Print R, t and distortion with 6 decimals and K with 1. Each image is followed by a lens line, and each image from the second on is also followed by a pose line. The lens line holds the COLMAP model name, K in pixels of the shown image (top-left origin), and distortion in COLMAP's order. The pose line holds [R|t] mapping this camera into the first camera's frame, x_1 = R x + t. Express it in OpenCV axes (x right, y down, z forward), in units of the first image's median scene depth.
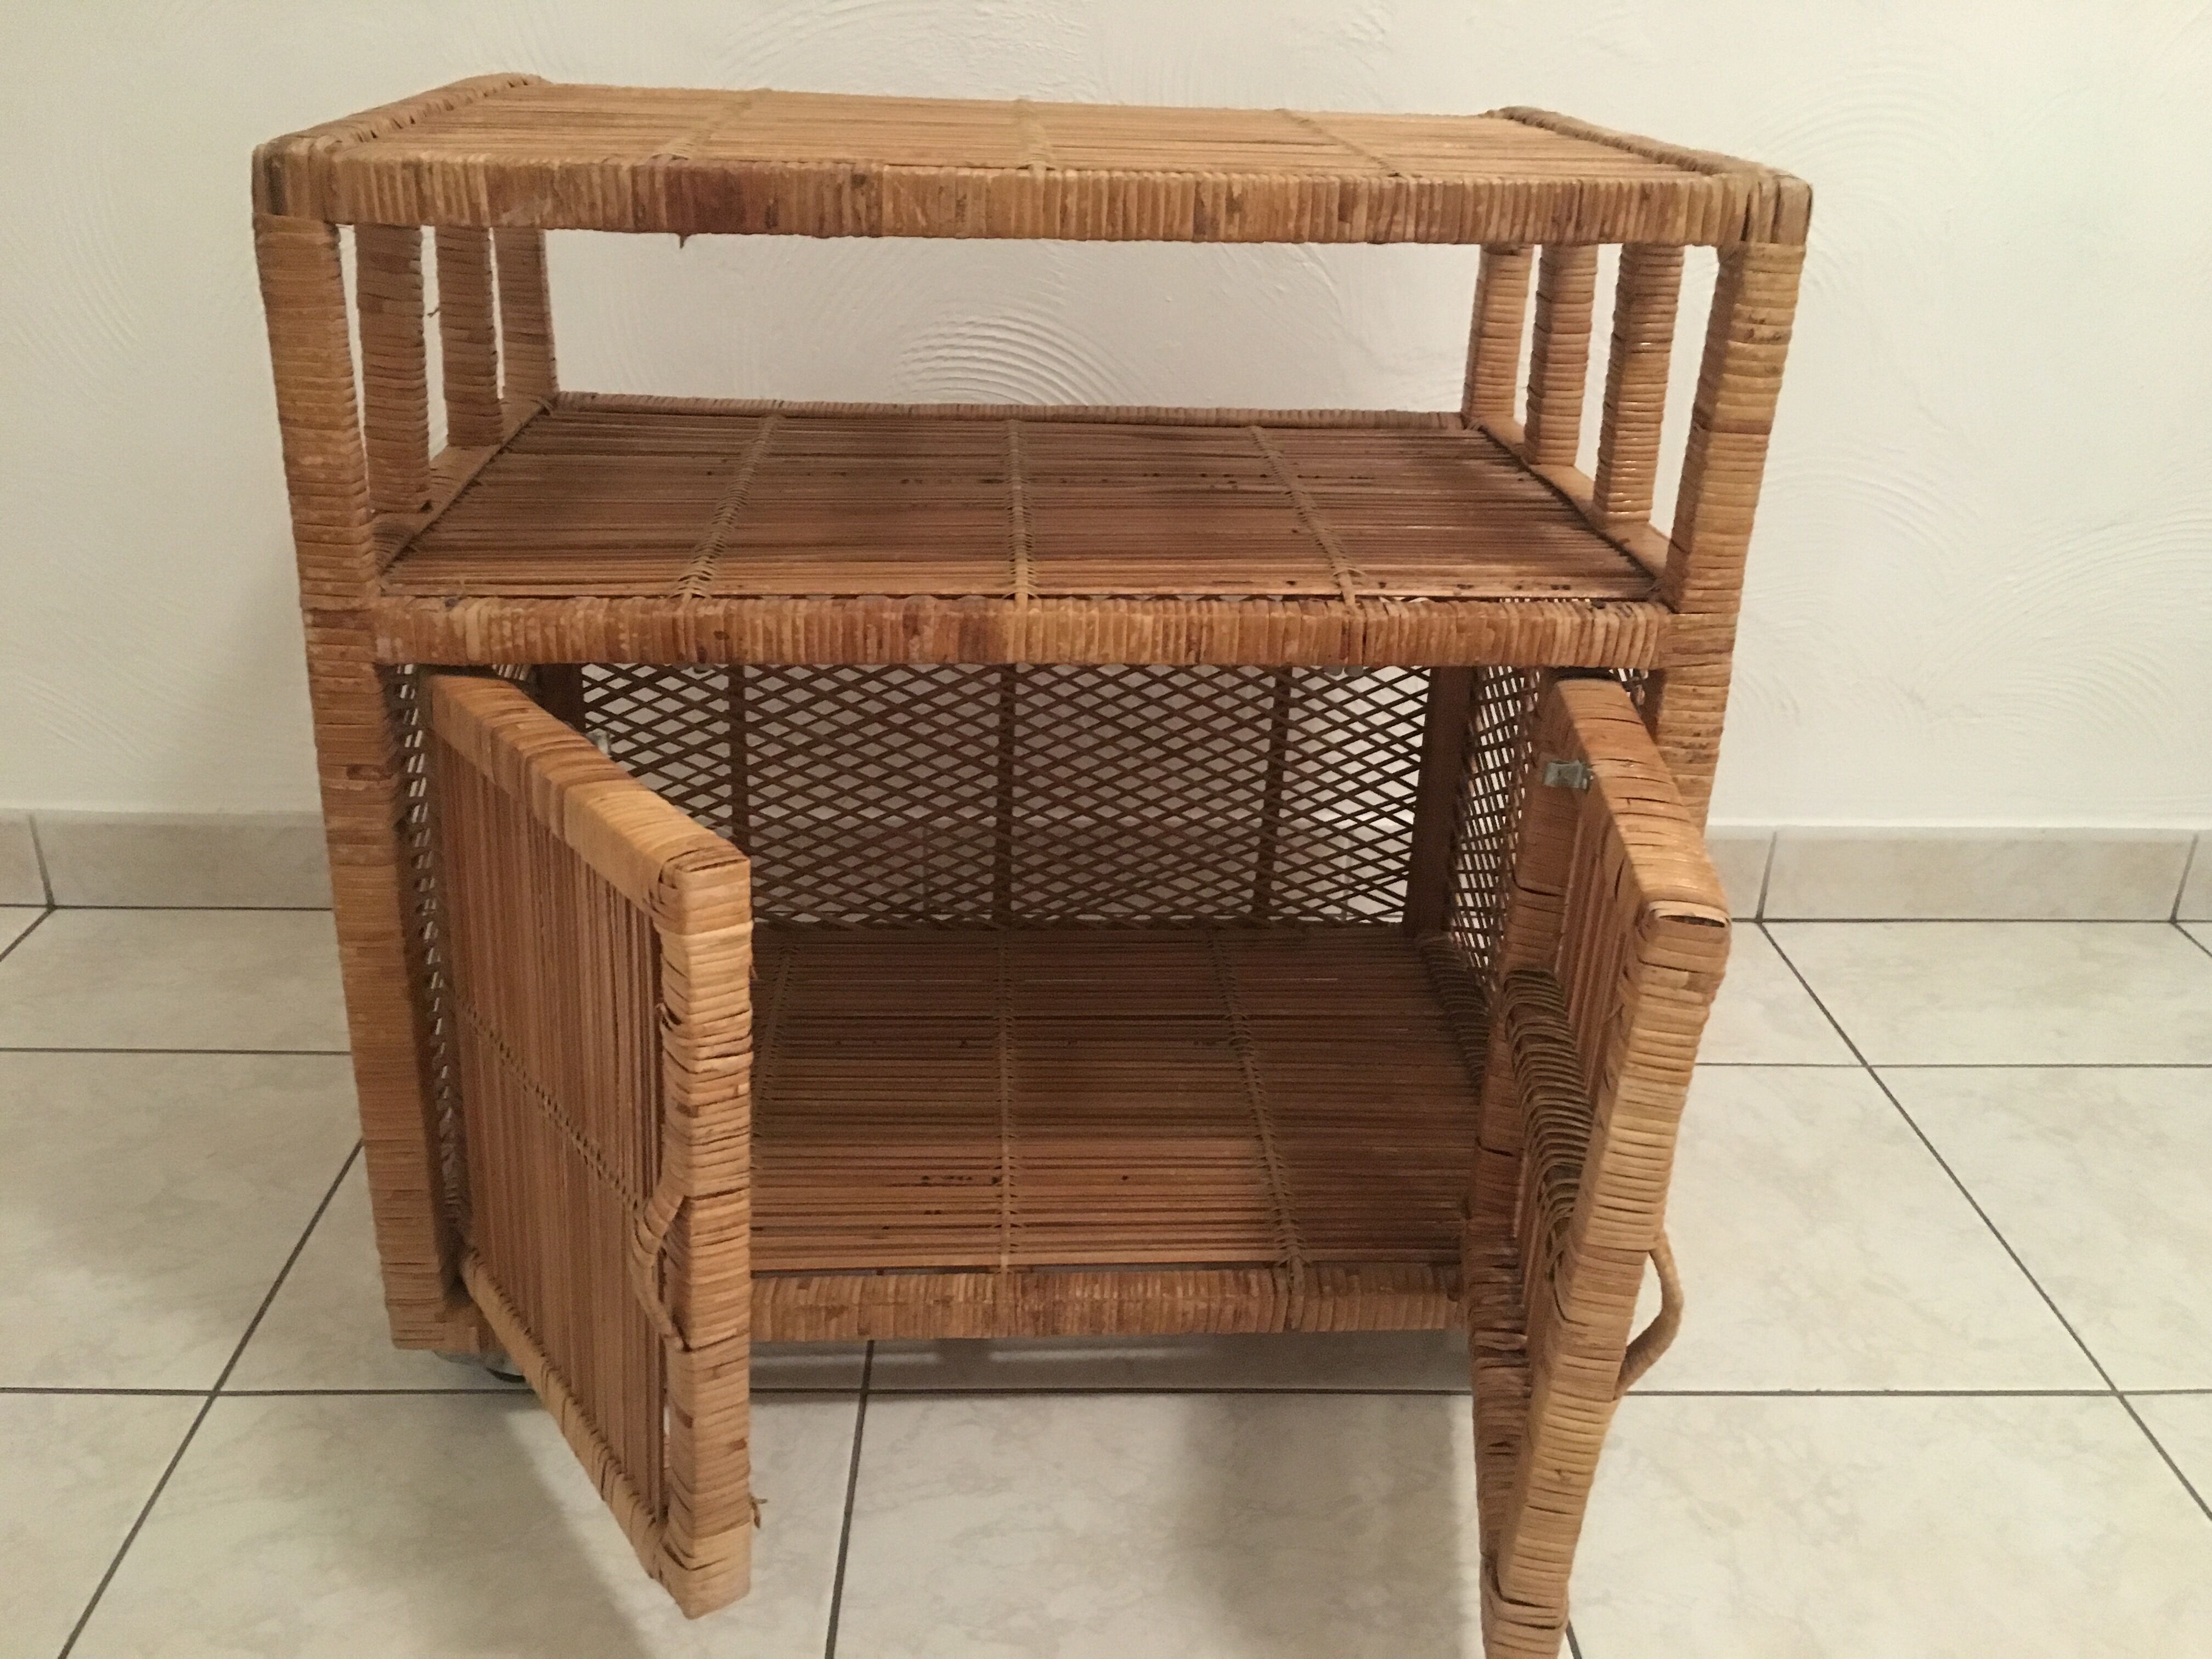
lens RADIAL K [[1871.5, 0, 1110.9], [0, 1871.5, 838.6], [0, 0, 1]] dist [0.081611, -0.104650]
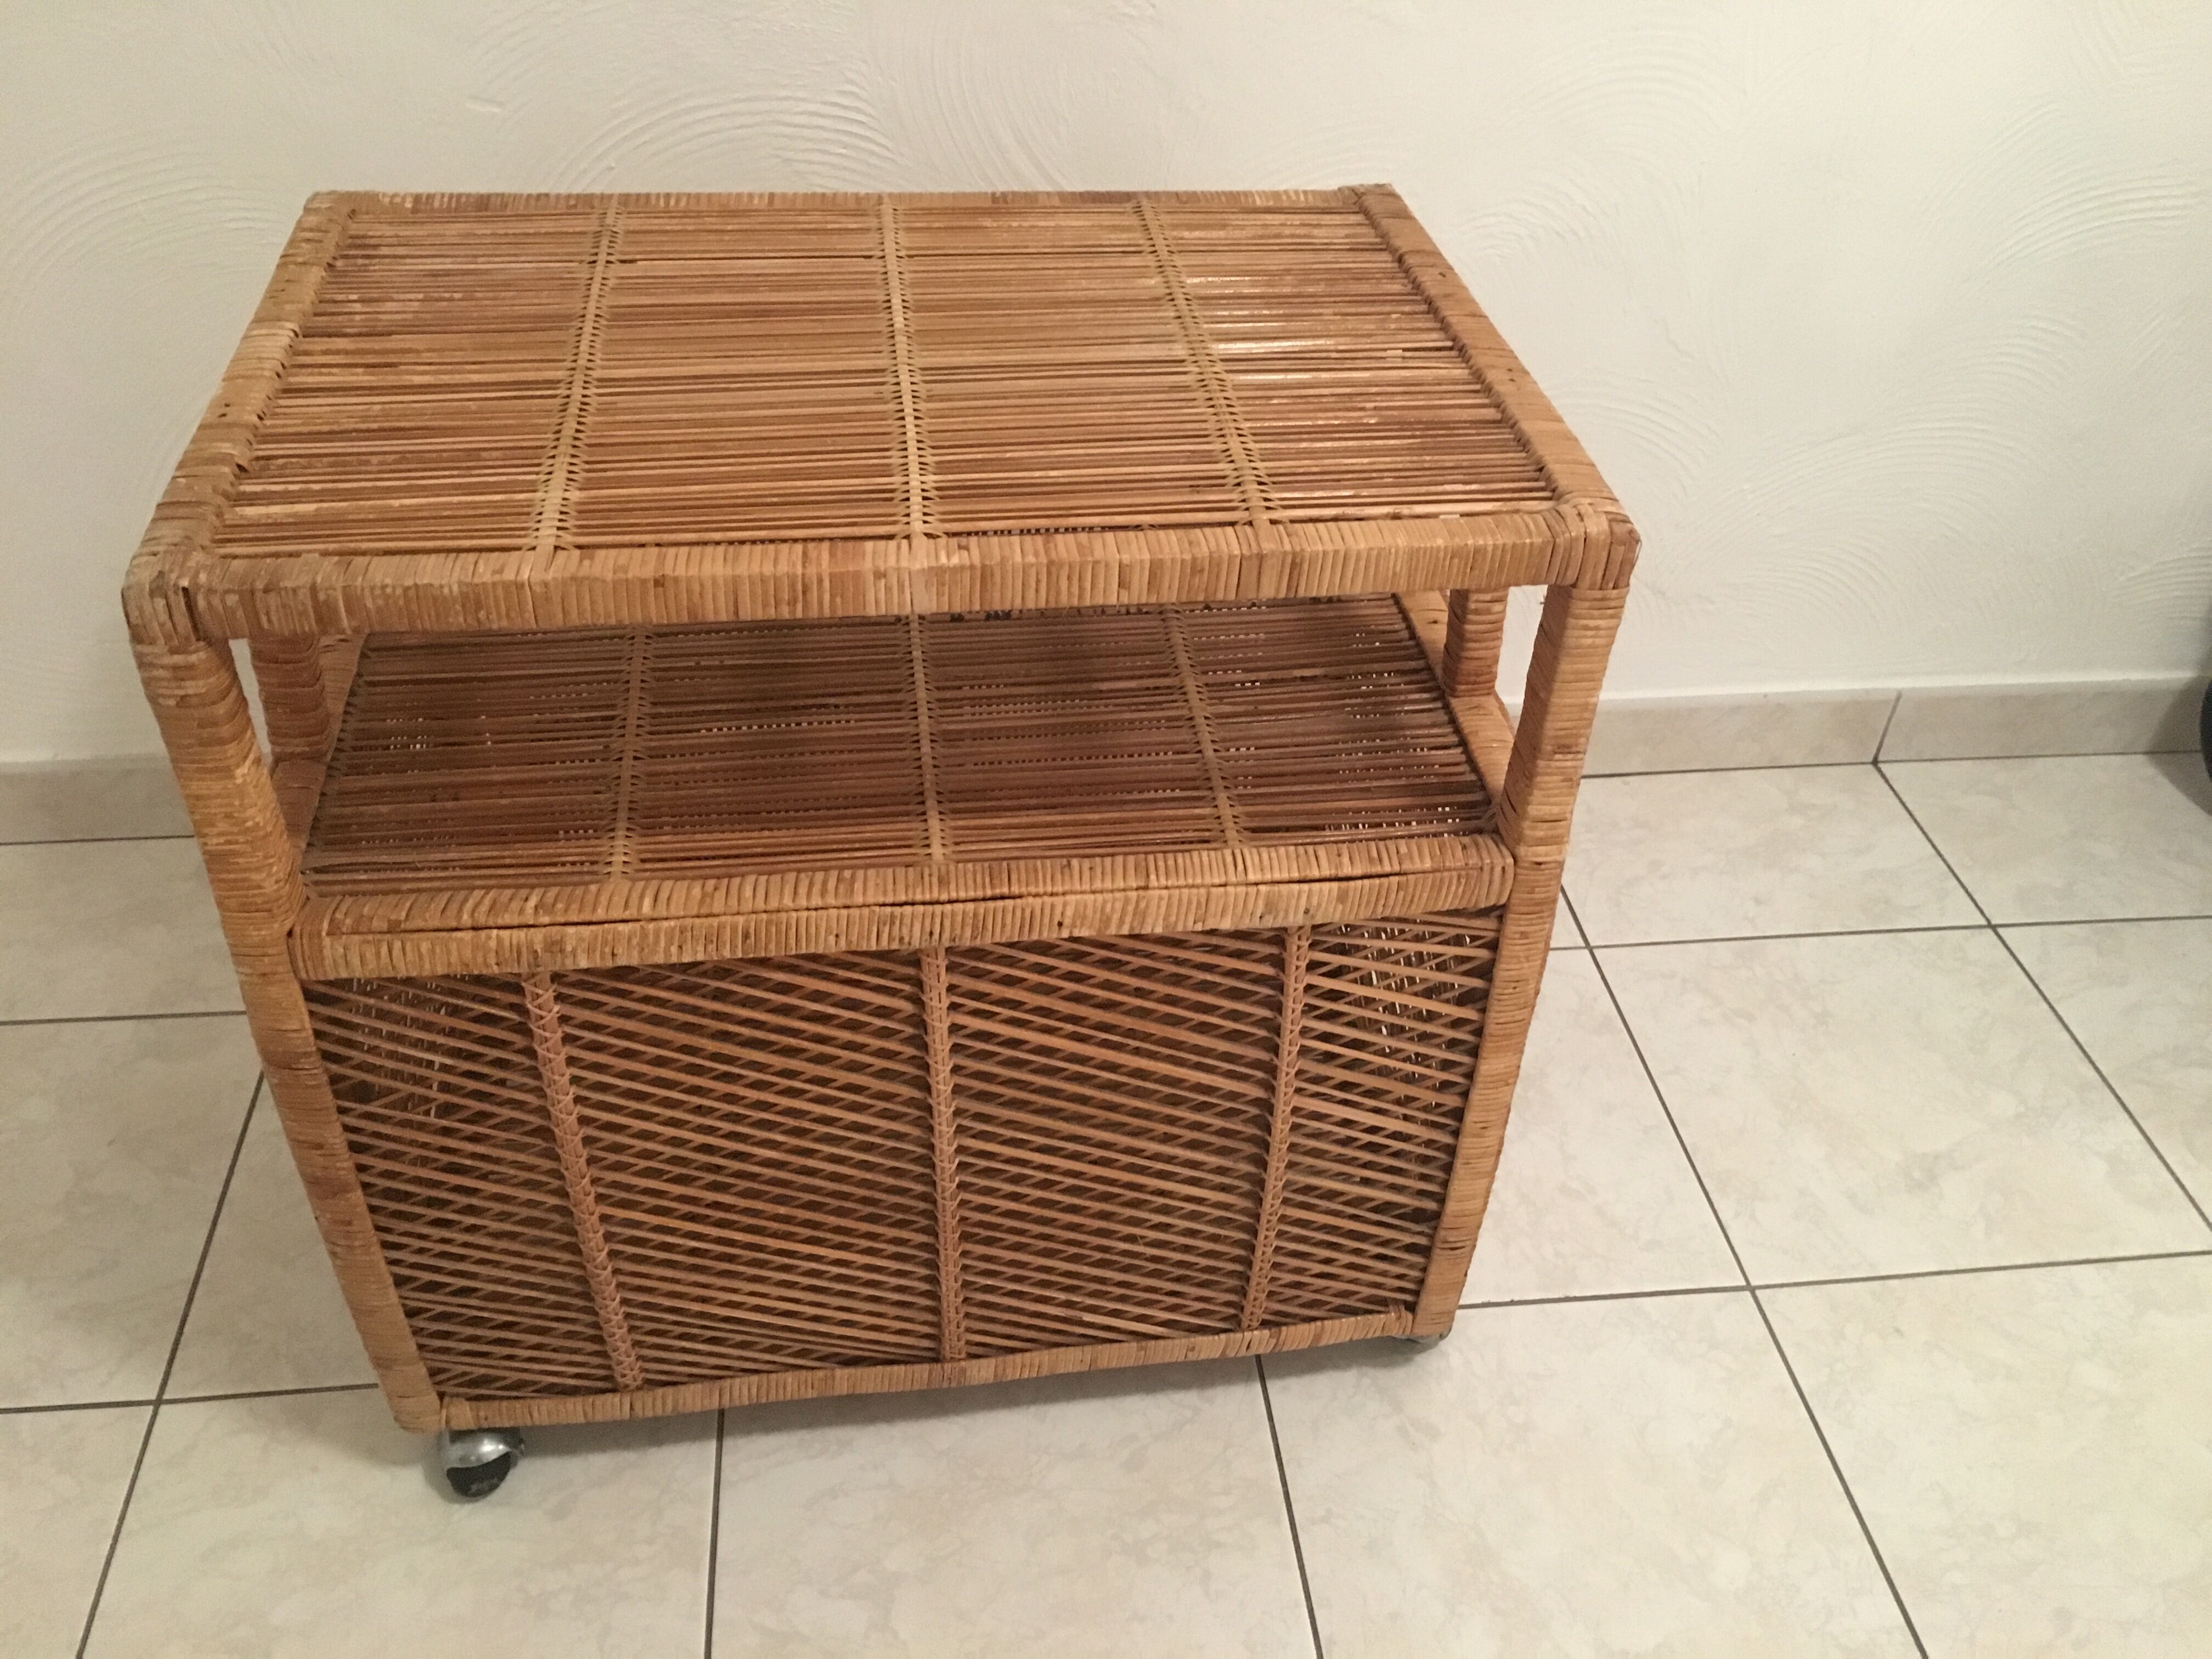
lens RADIAL K [[1871.5, 0, 1104.4], [0, 1871.5, 830.3], [0, 0, 1]] dist [0.081611, -0.104650]
pose [[0.996591, -0.042009, 0.071008, 0.036560], [0.023232, 0.968725, 0.247047, -0.310537], [-0.079166, -0.244555, 0.966398, -0.082254]]
